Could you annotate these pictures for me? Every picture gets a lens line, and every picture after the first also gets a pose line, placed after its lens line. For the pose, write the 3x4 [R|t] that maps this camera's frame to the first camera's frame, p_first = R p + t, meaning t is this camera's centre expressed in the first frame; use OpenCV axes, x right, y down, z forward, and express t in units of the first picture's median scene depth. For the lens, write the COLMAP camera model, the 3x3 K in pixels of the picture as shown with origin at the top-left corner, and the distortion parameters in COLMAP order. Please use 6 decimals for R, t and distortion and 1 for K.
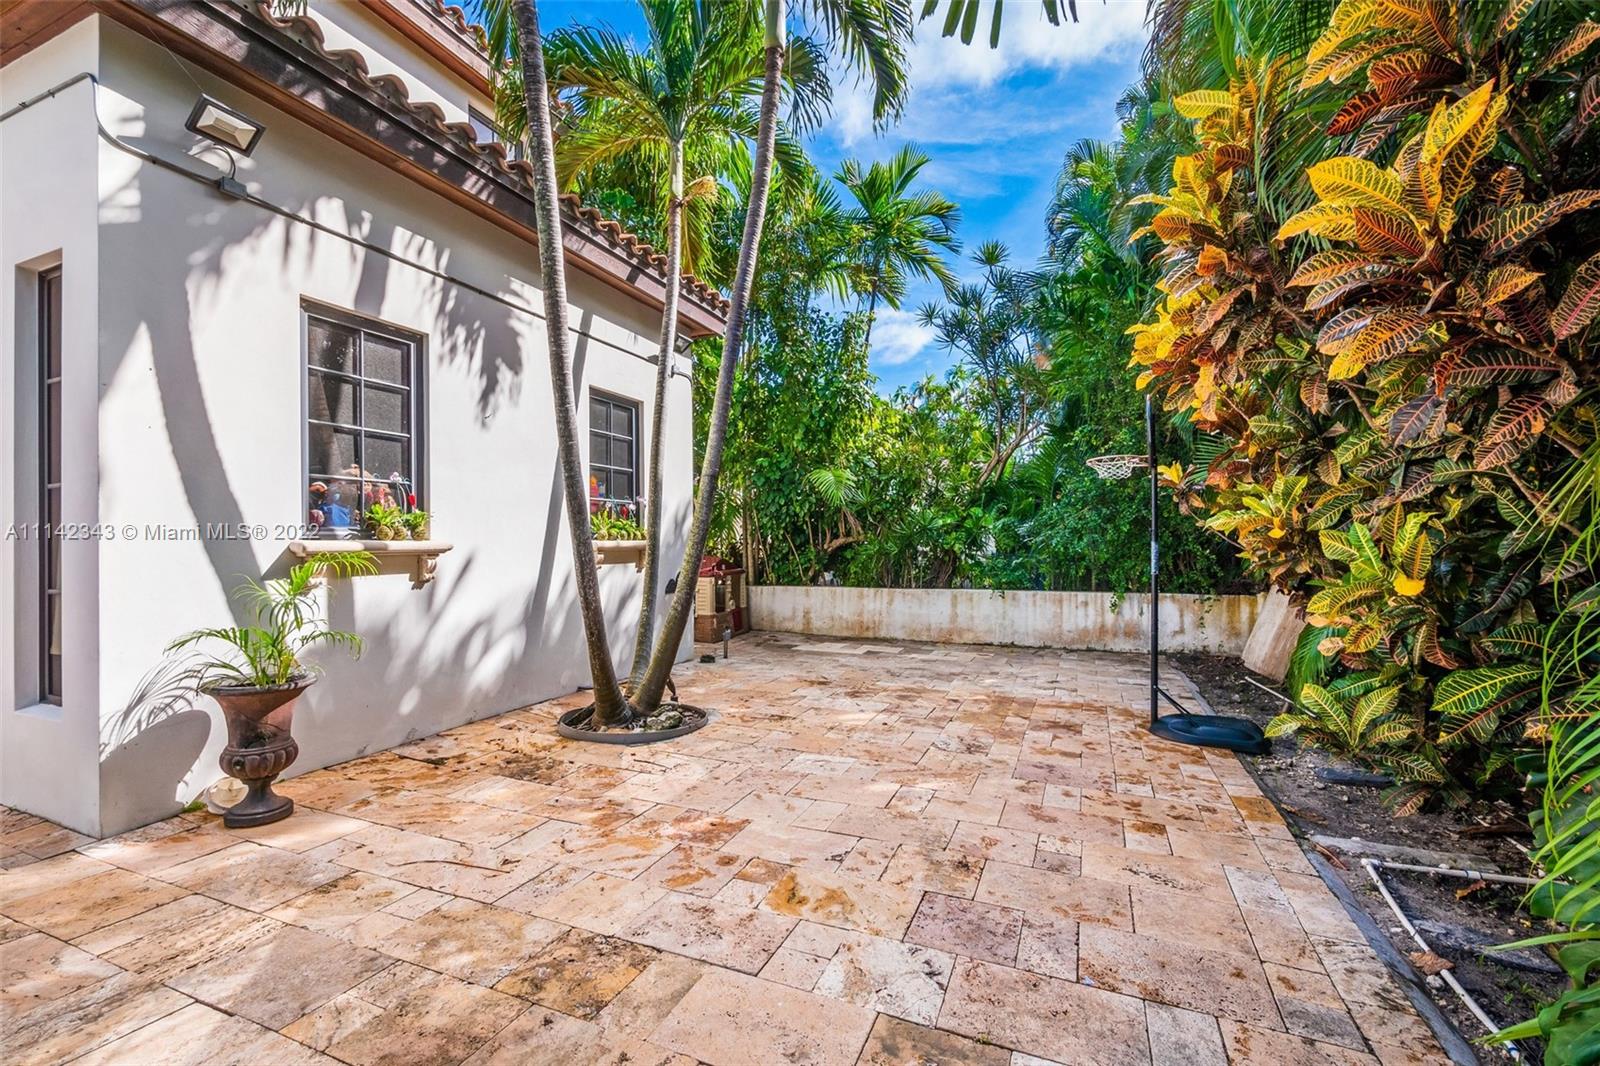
lens RADIAL K [[681.0, 0, 799.3], [0, 681.0, 536.8], [0, 0, 1]] dist [-0.005988, 0.001645]
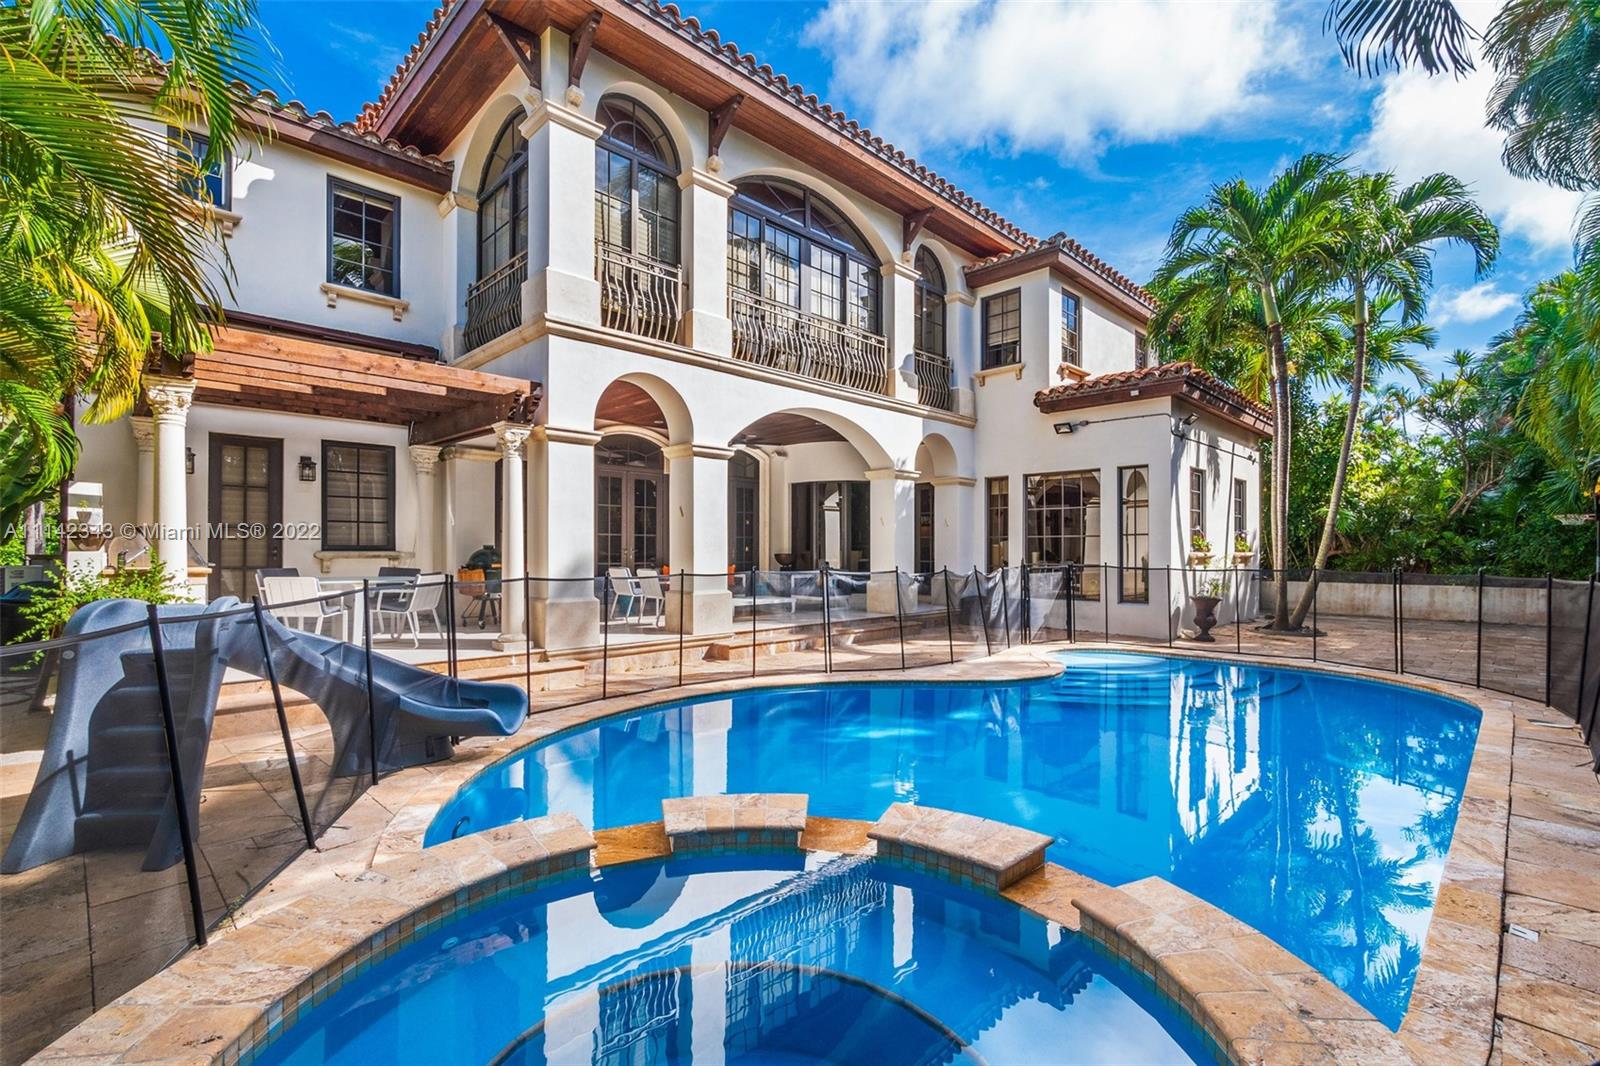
lens RADIAL K [[681.0, 0, 827.0], [0, 681.0, 551.4], [0, 0, 1]] dist [-0.005988, 0.001645]
pose [[0.921463, 0.008607, -0.388371, -0.423722], [-0.004723, 0.999929, 0.010953, -0.009936], [0.388438, -0.008259, 0.921438, -0.916026]]
